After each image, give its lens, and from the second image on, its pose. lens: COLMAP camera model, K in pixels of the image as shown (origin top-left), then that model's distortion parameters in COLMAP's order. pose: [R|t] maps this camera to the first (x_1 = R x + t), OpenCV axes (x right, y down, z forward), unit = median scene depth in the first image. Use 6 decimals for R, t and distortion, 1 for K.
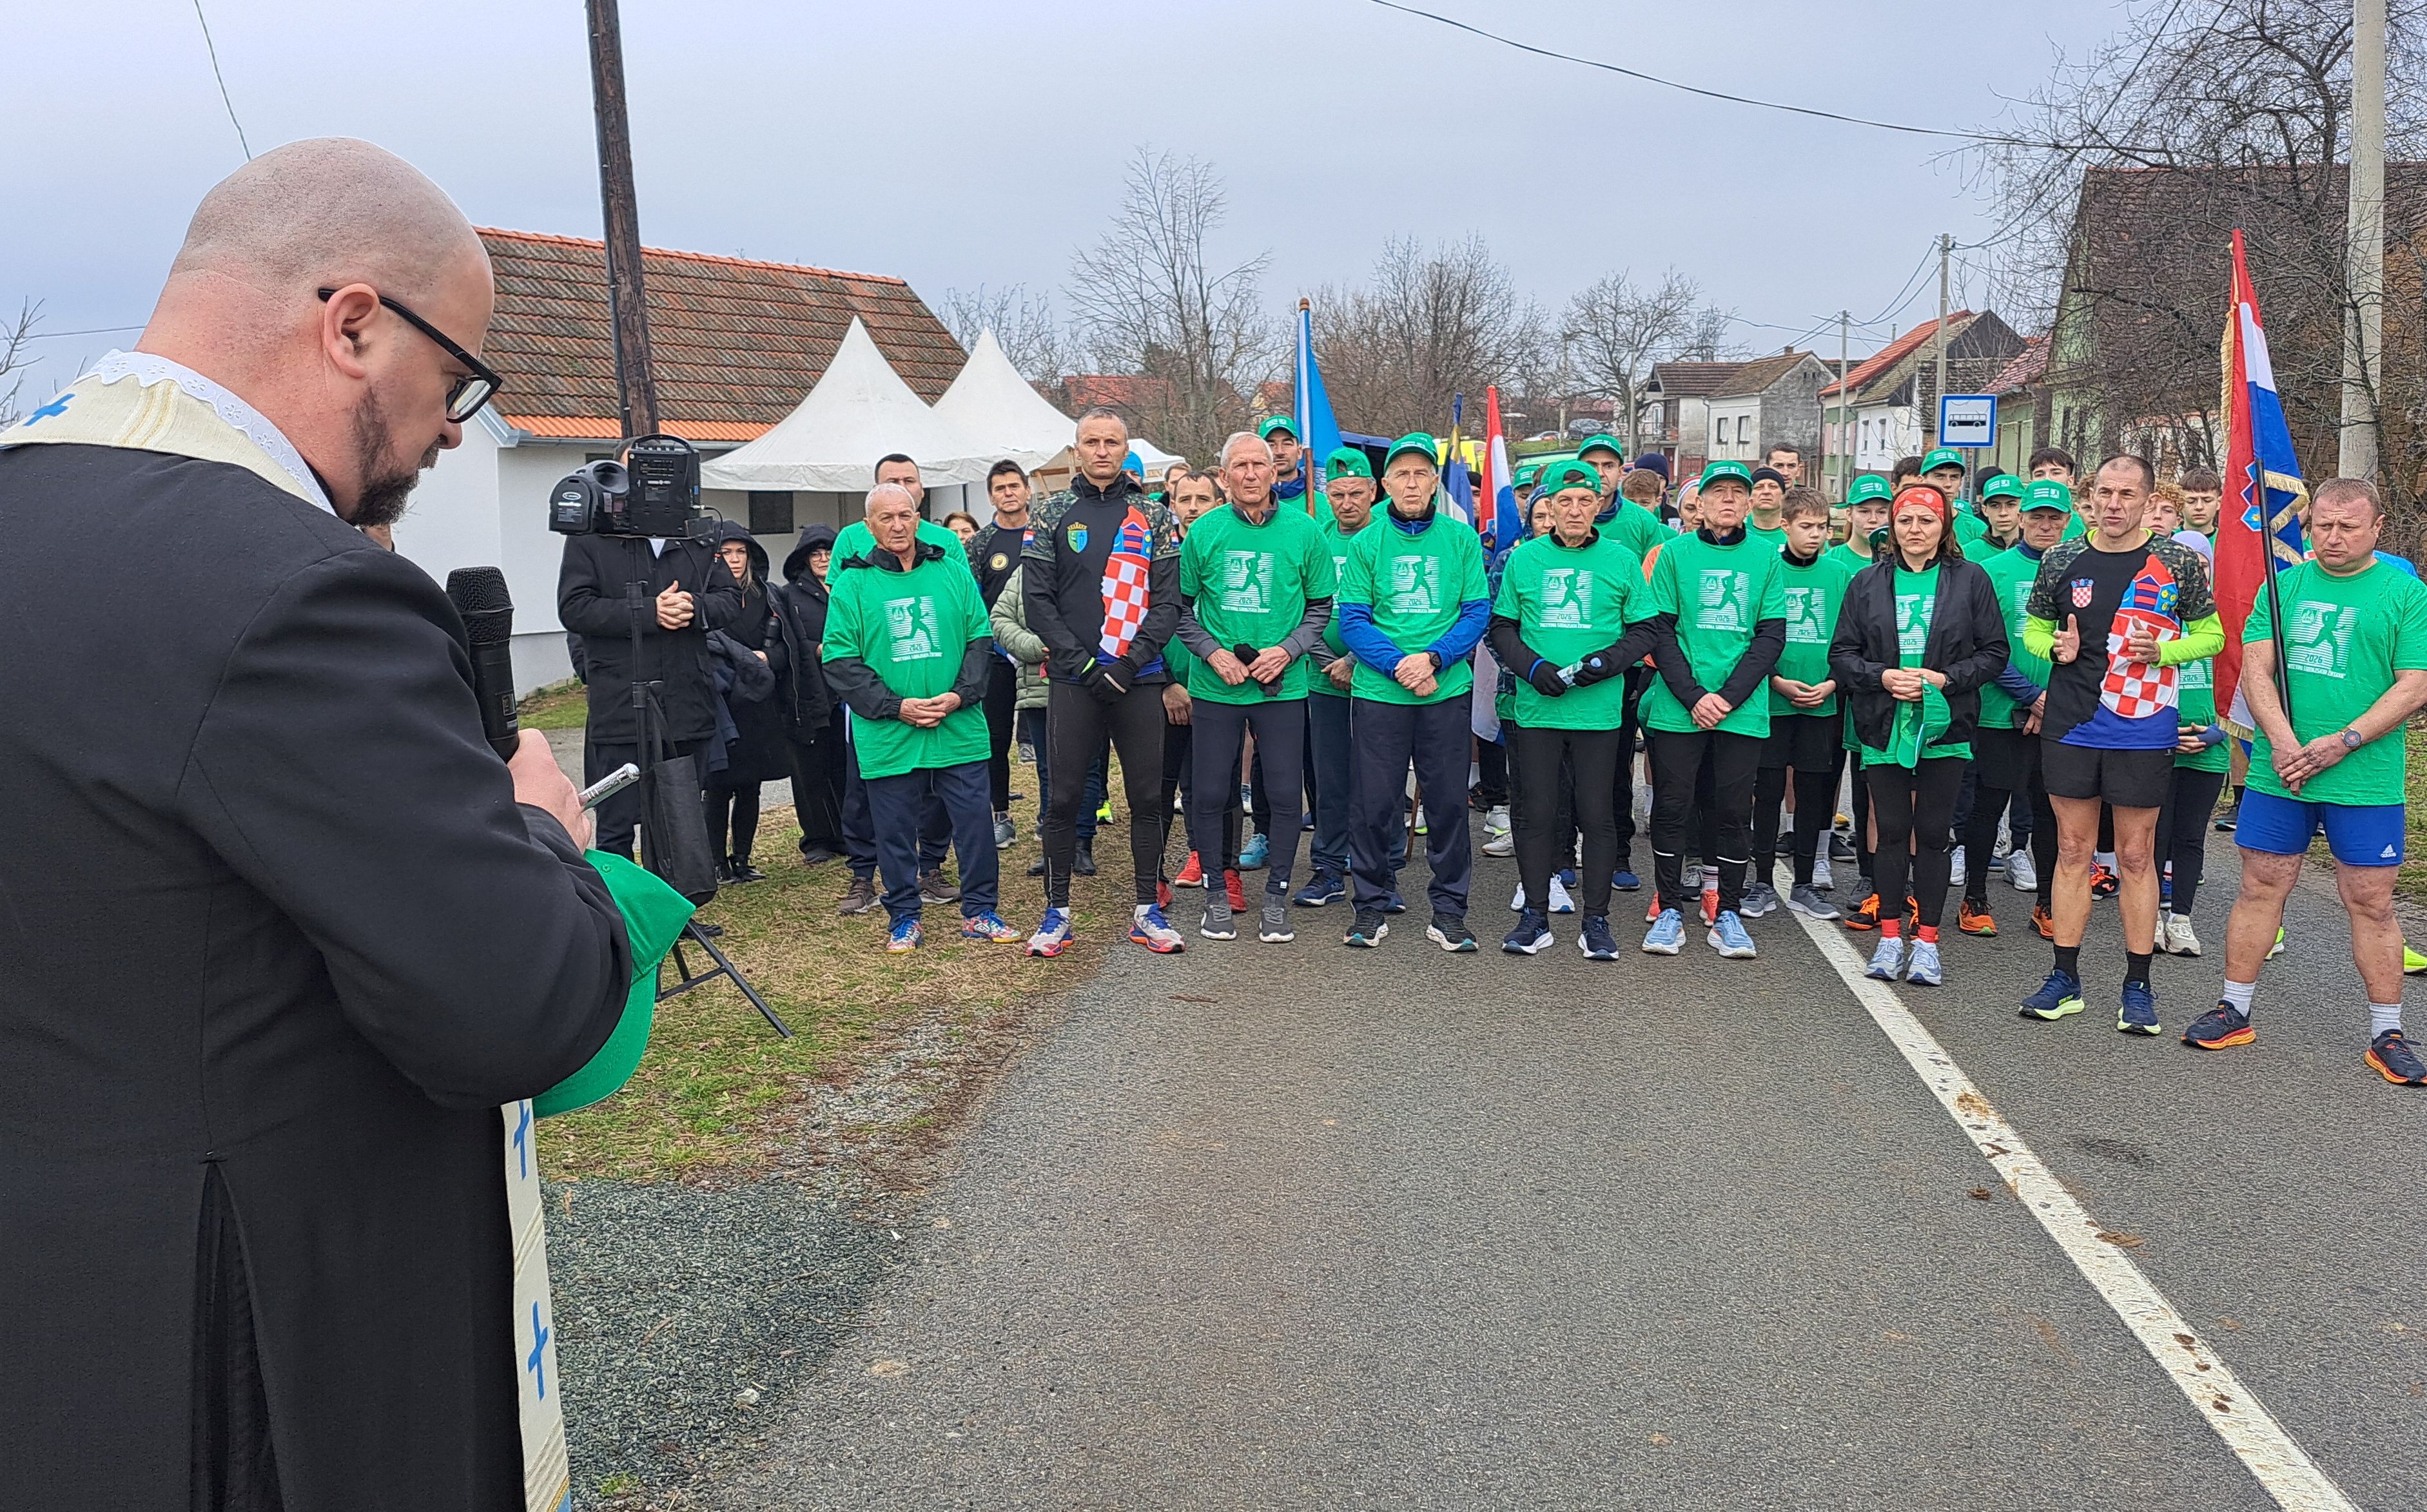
lens RADIAL K [[2065.1, 0, 1206.3], [0, 2065.1, 691.2], [0, 0, 1]] dist [0.077165, -0.076023]
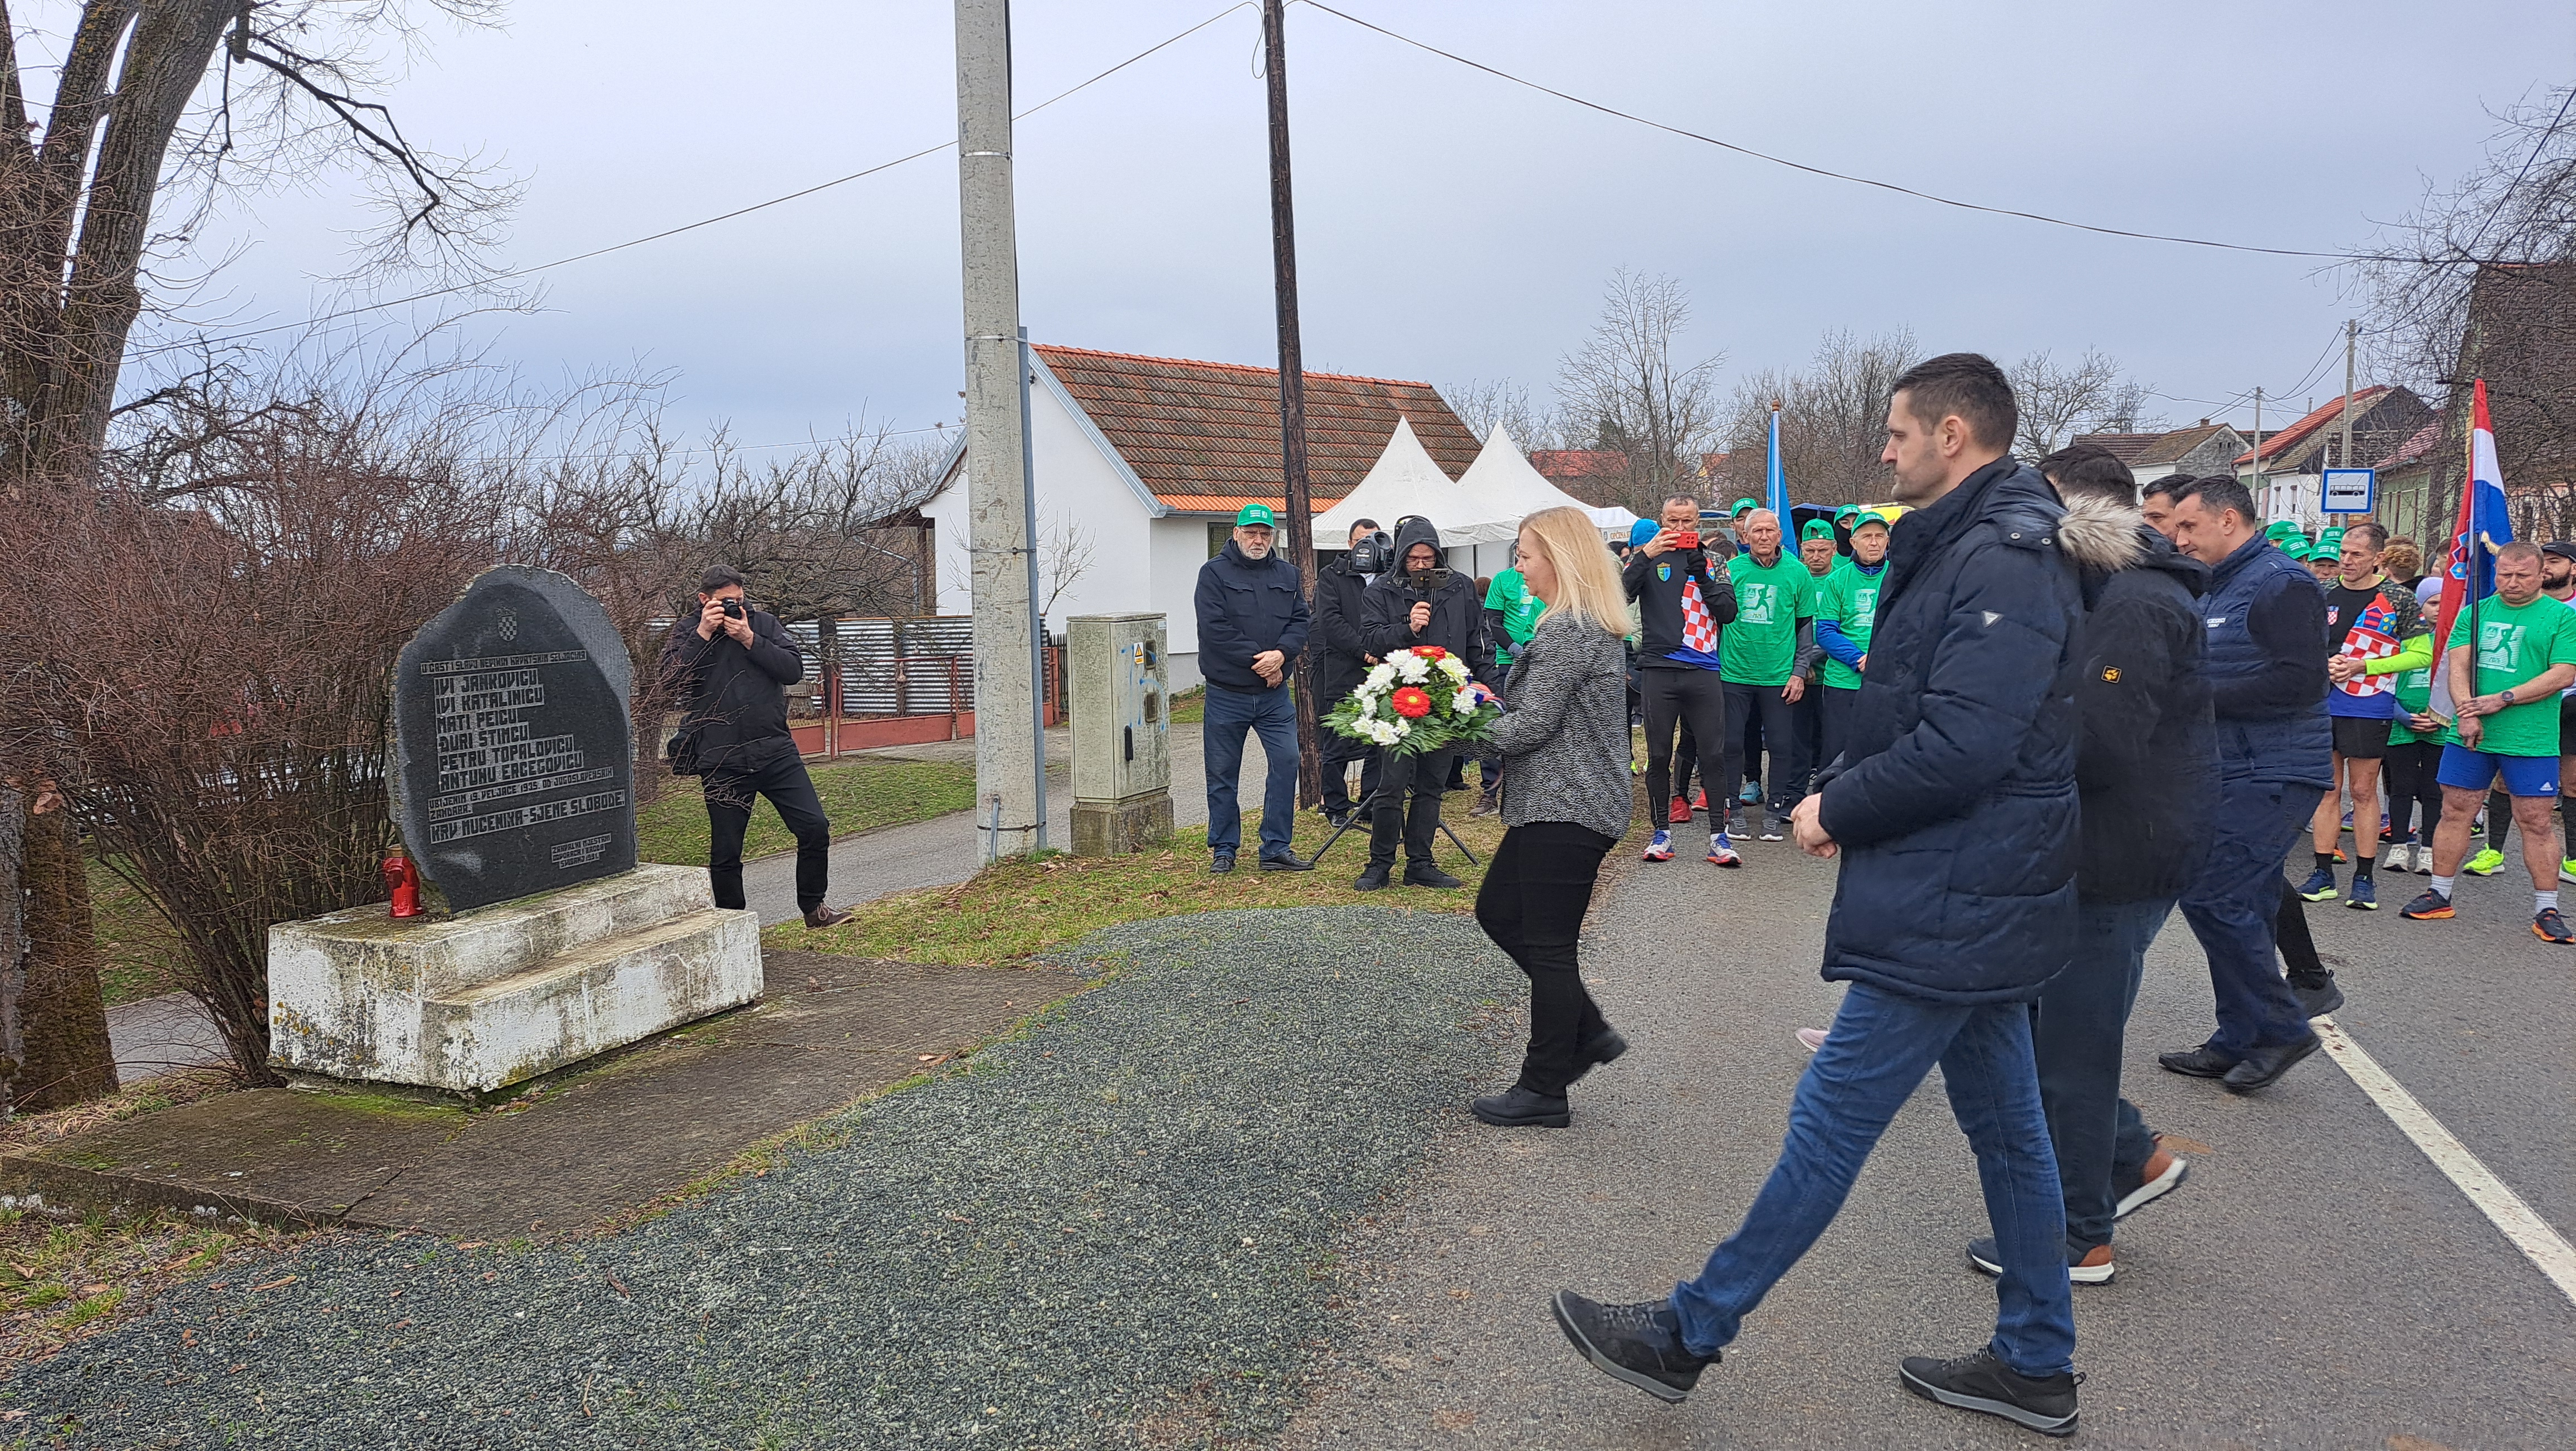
lens RADIAL K [[1807.8, 0, 1286.1], [0, 1807.8, 683.9], [0, 0, 1]] dist [0.045563, -0.034949]
pose [[0.980797, 0.016041, -0.194369, -0.021780], [-0.020396, 0.999583, -0.020427, 0.013950], [0.193961, 0.023999, 0.980716, -0.142686]]
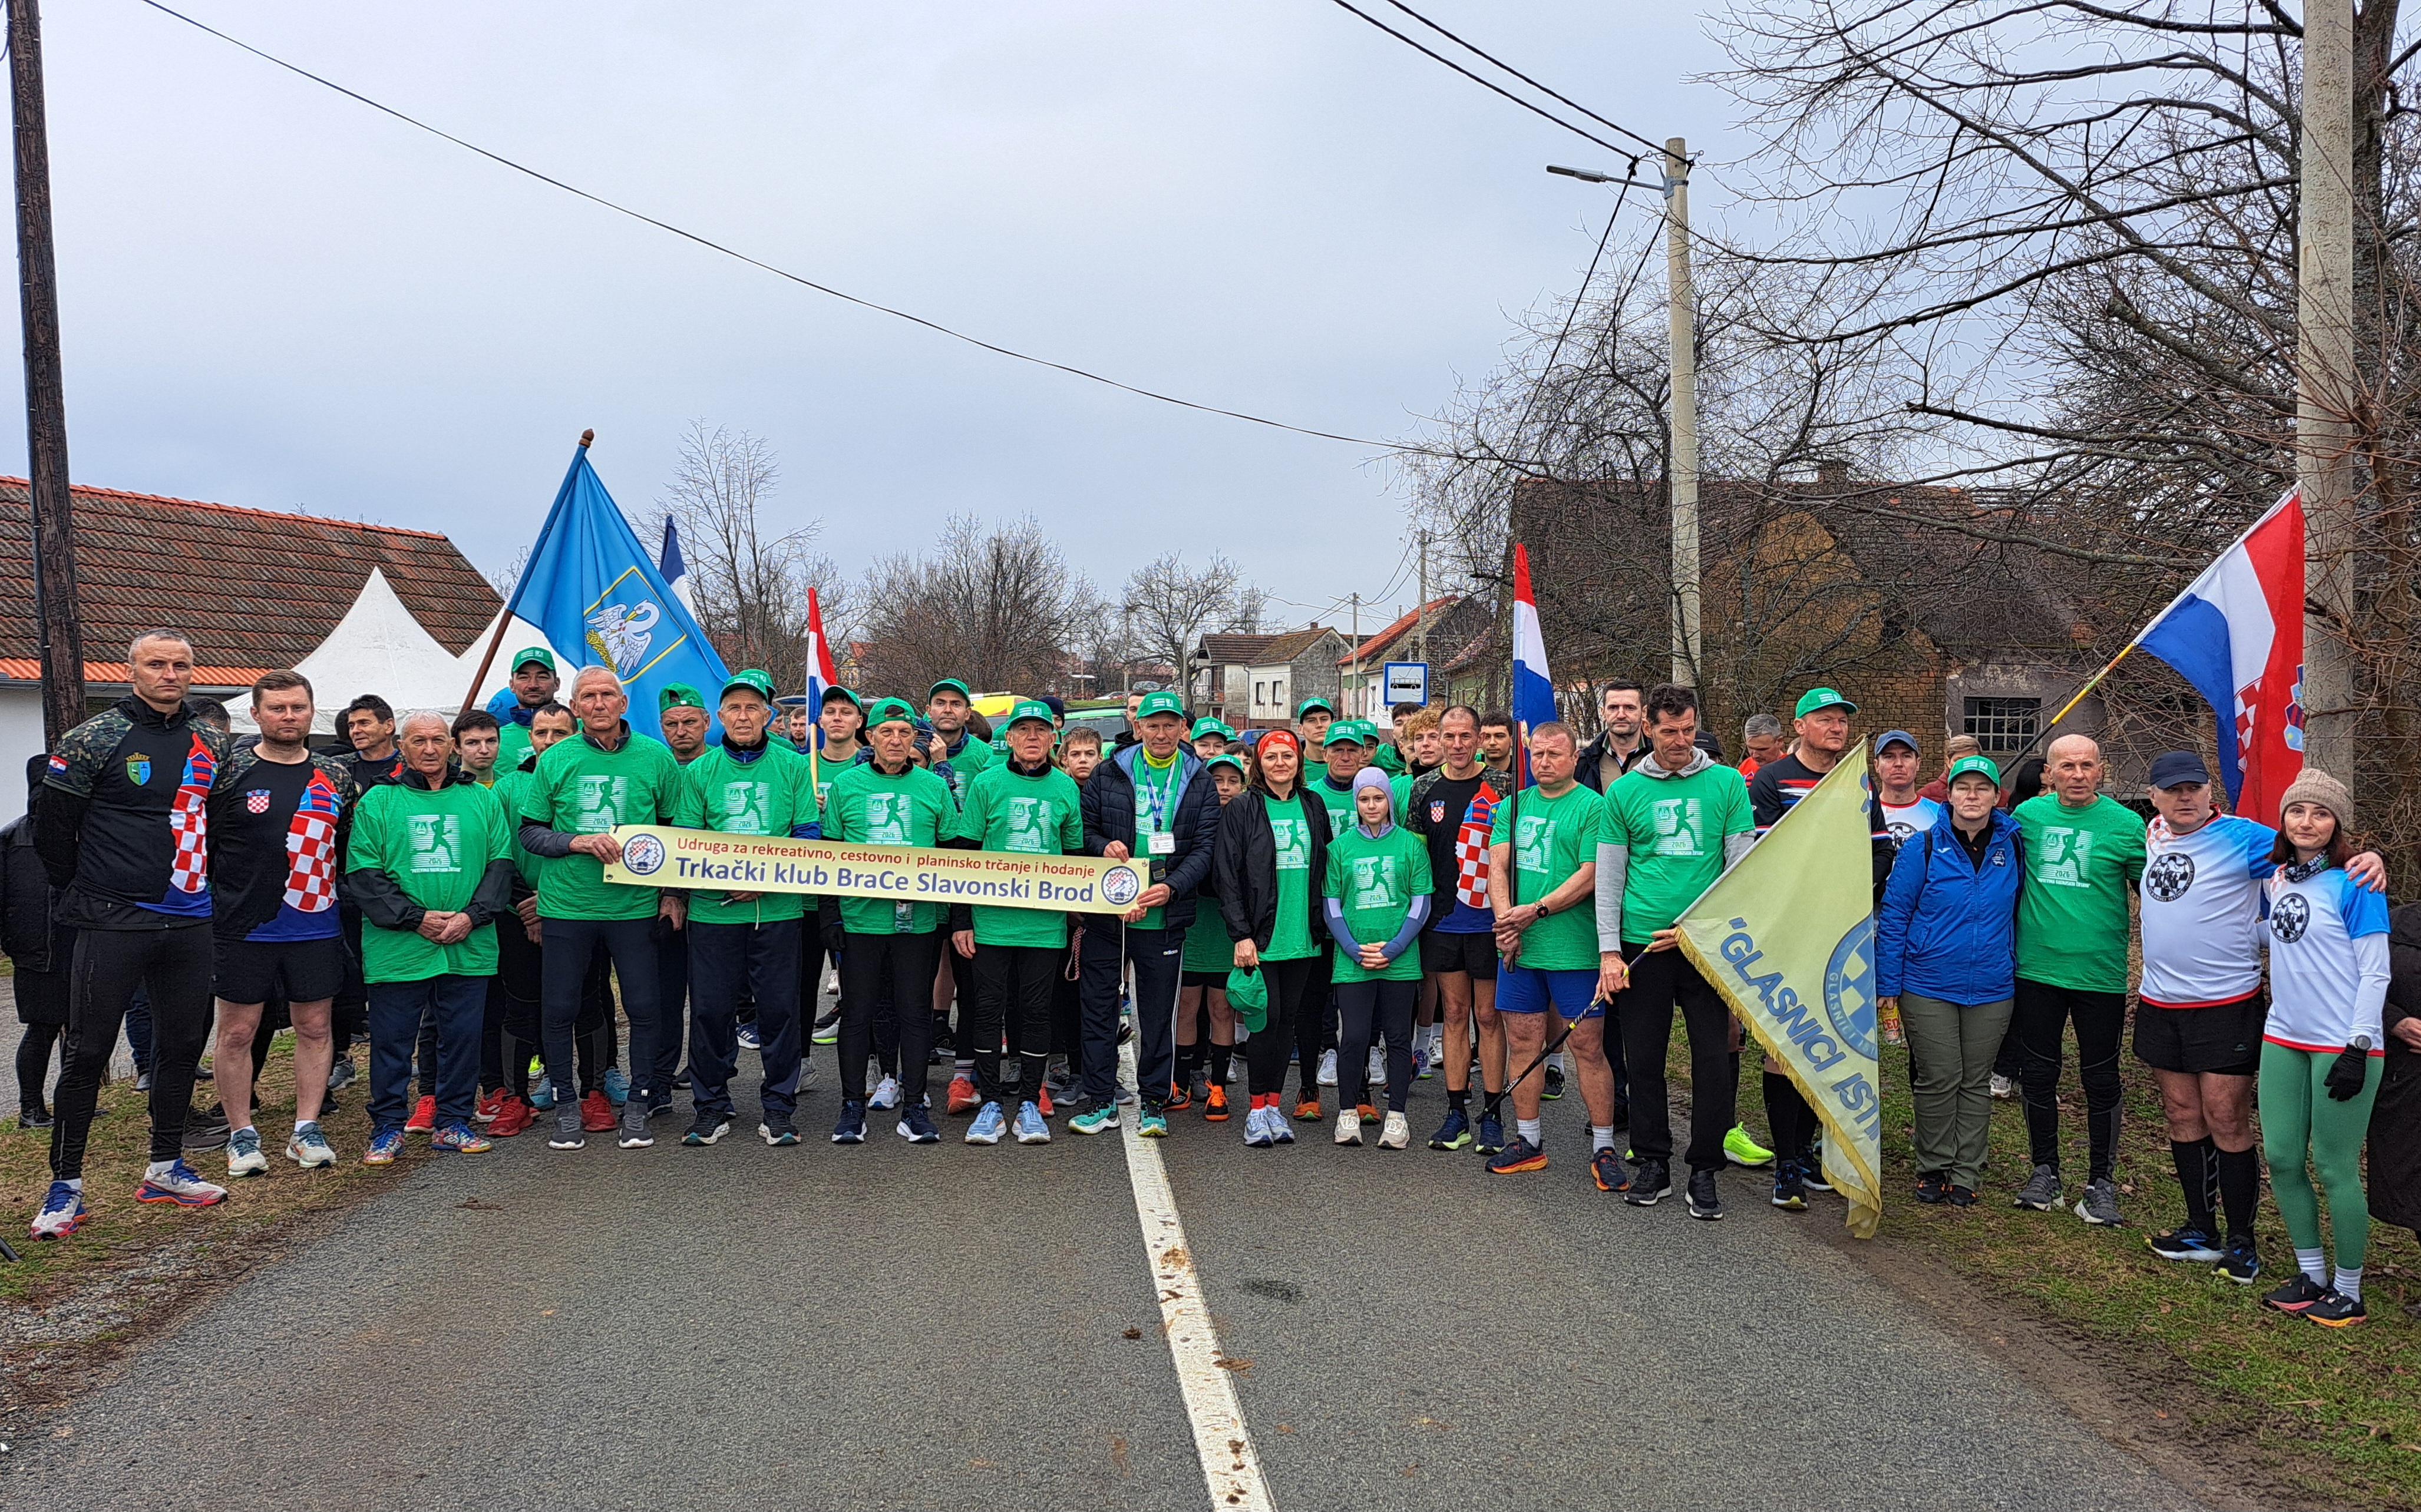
lens RADIAL K [[1901.6, 0, 1217.7], [0, 1901.6, 749.3], [0, 0, 1]] dist [0.074014, -0.034104]
pose [[0.978202, 0.006160, 0.207563, 0.050564], [0.013534, 0.995544, -0.093327, 0.005736], [-0.207212, 0.094102, 0.973760, -0.013188]]
